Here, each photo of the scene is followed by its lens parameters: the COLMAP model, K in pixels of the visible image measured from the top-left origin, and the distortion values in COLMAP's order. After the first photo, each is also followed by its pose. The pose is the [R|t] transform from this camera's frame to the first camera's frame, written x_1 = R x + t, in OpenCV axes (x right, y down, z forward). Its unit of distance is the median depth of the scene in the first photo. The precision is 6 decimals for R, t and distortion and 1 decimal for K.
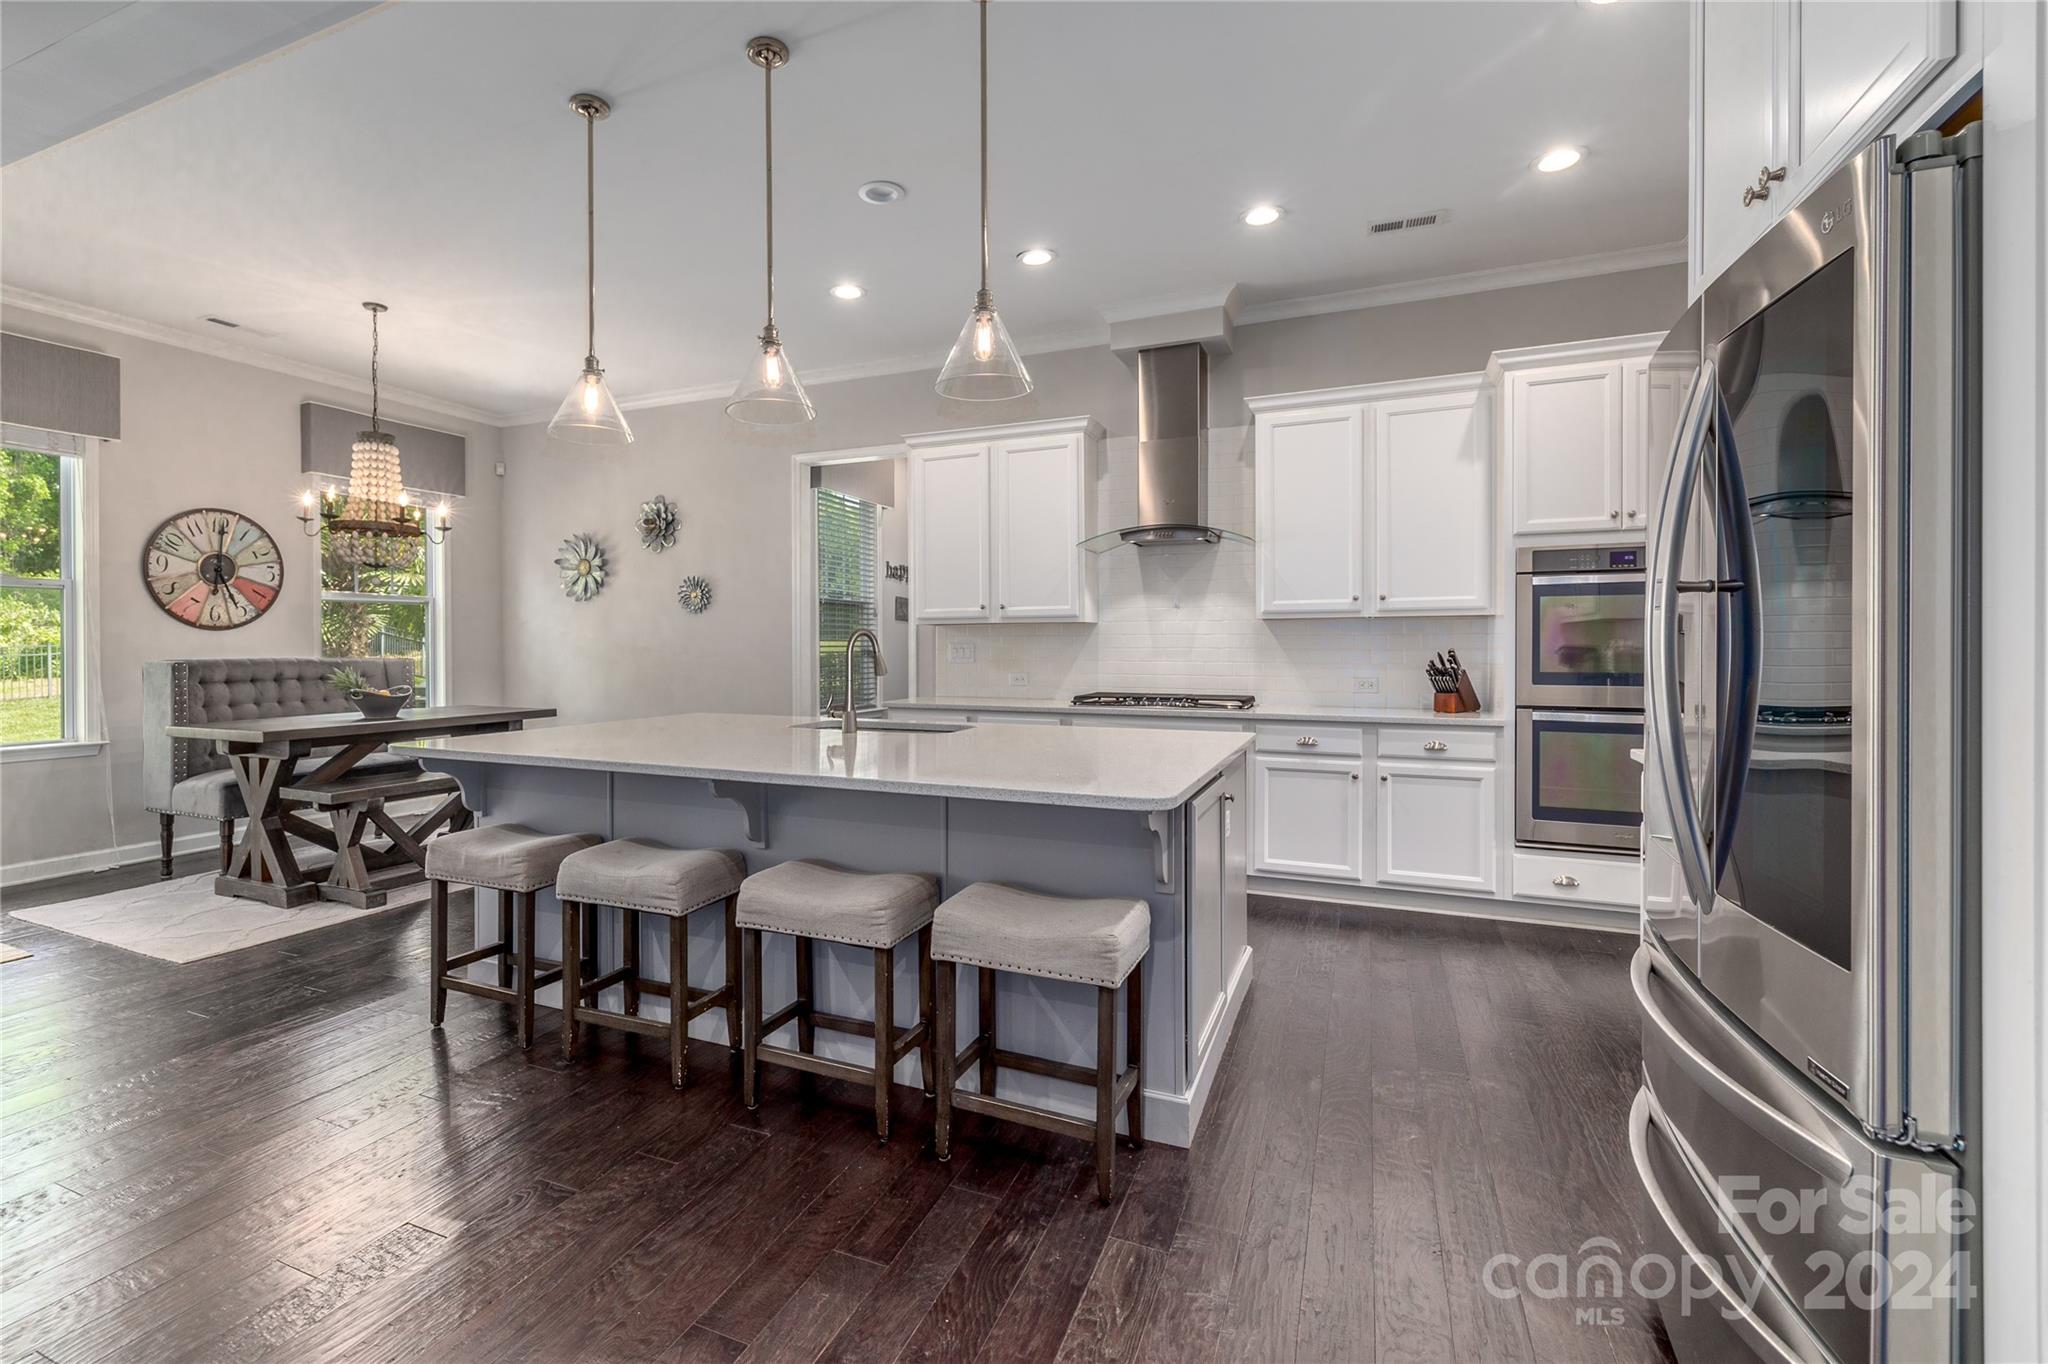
lens RADIAL K [[908.4, 0, 958.5], [0, 908.4, 652.3], [0, 0, 1]] dist [0.001552, 0.000480]
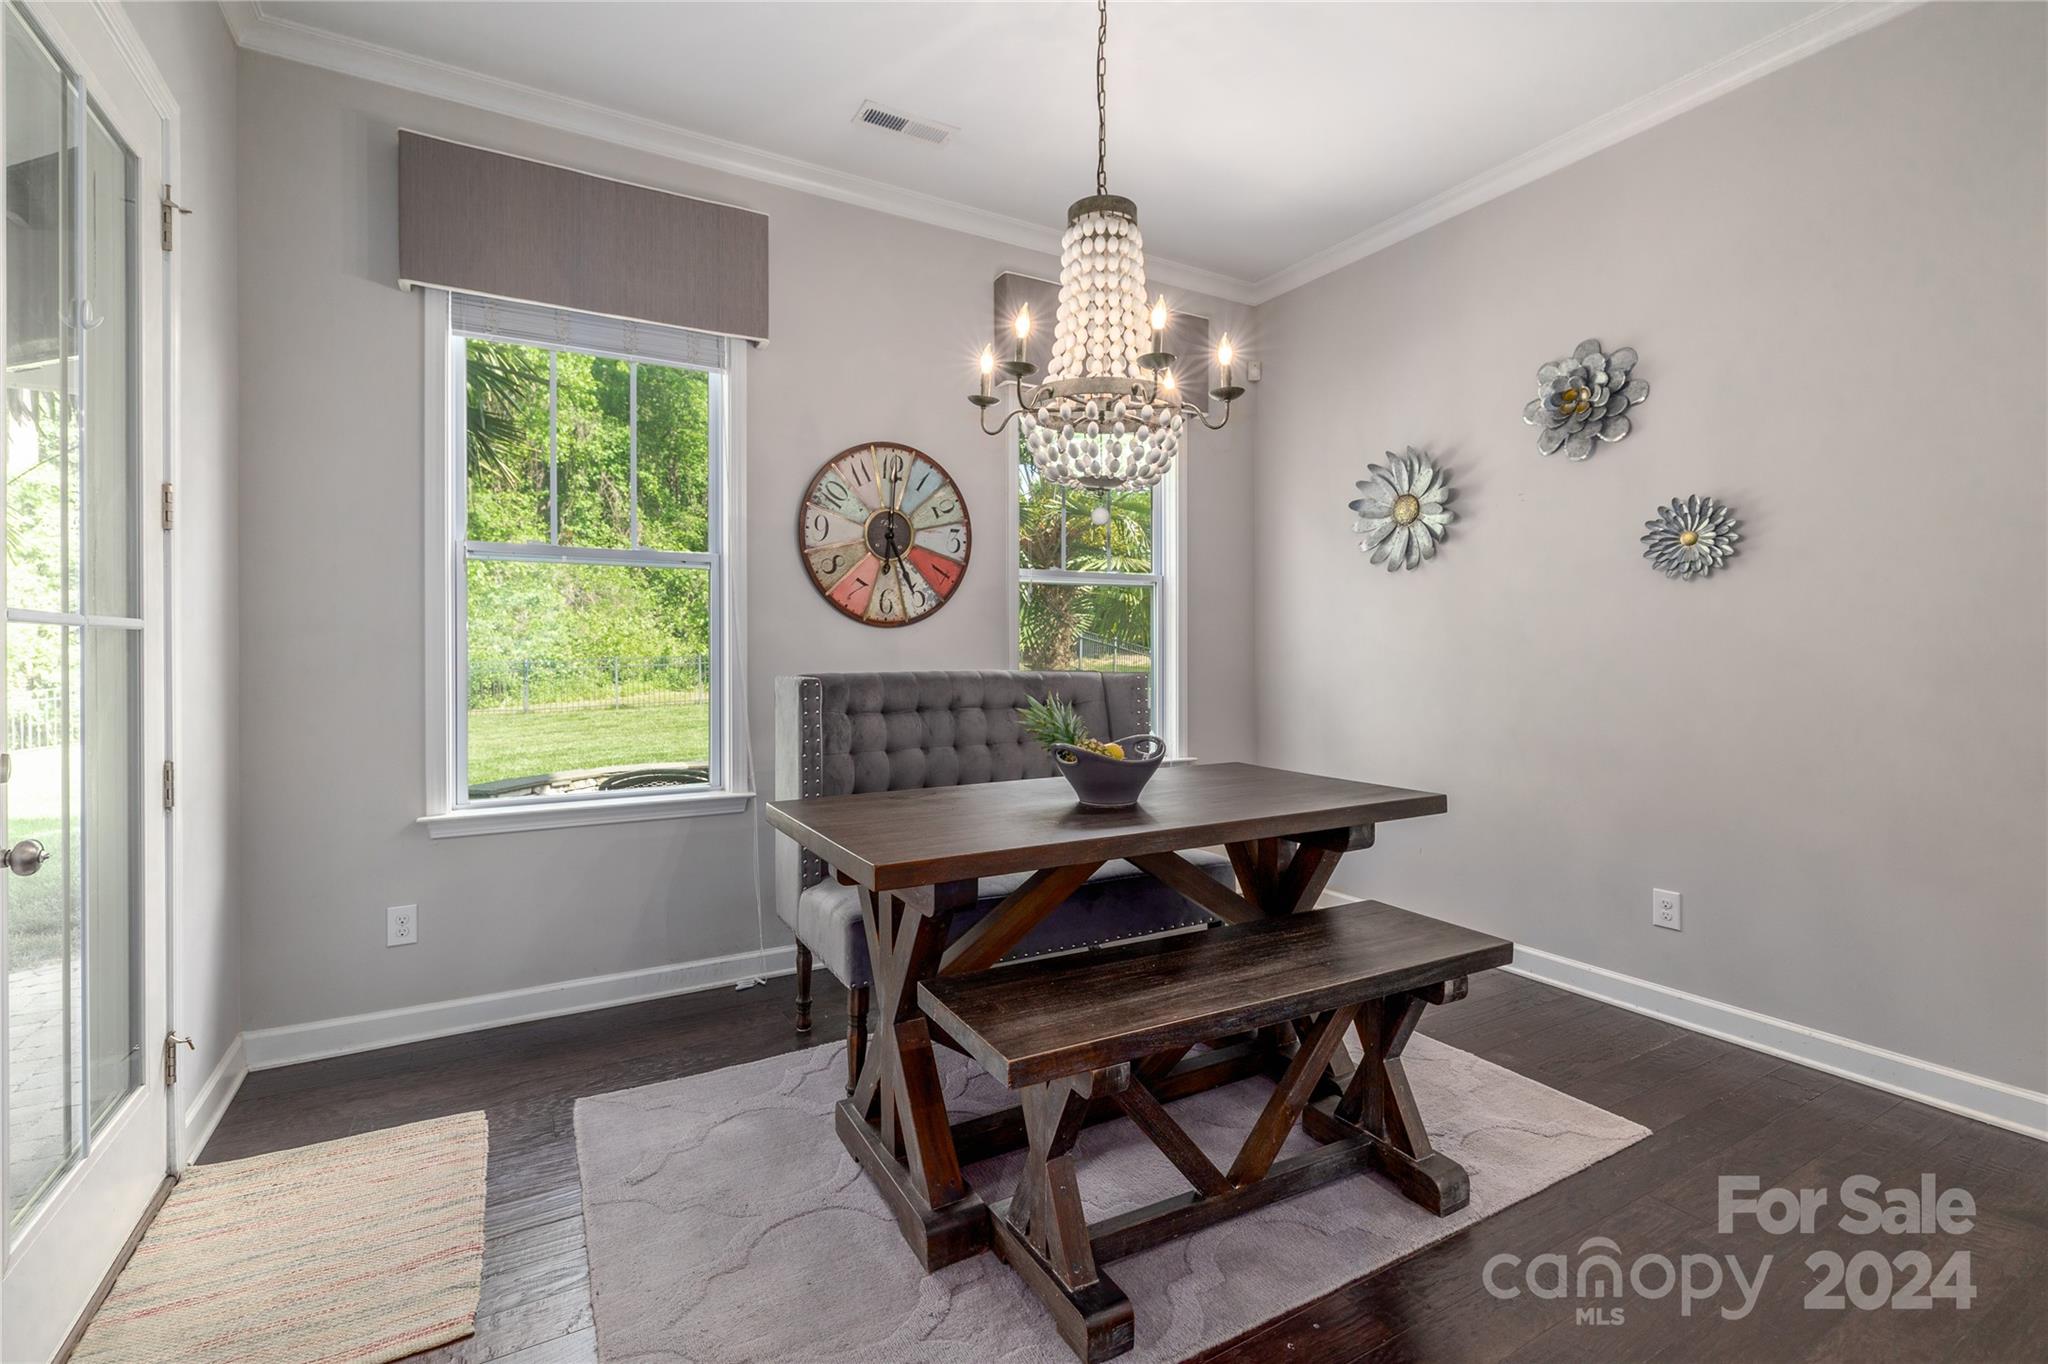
lens RADIAL K [[914.9, 0, 1014.0], [0, 914.9, 655.4], [0, 0, 1]] dist [0.001354, 0.000092]
pose [[0.805445, 0.004239, -0.592656, -0.351501], [-0.005017, 0.999987, 0.000334, -0.004514], [0.592650, 0.002704, 0.805456, 0.525003]]
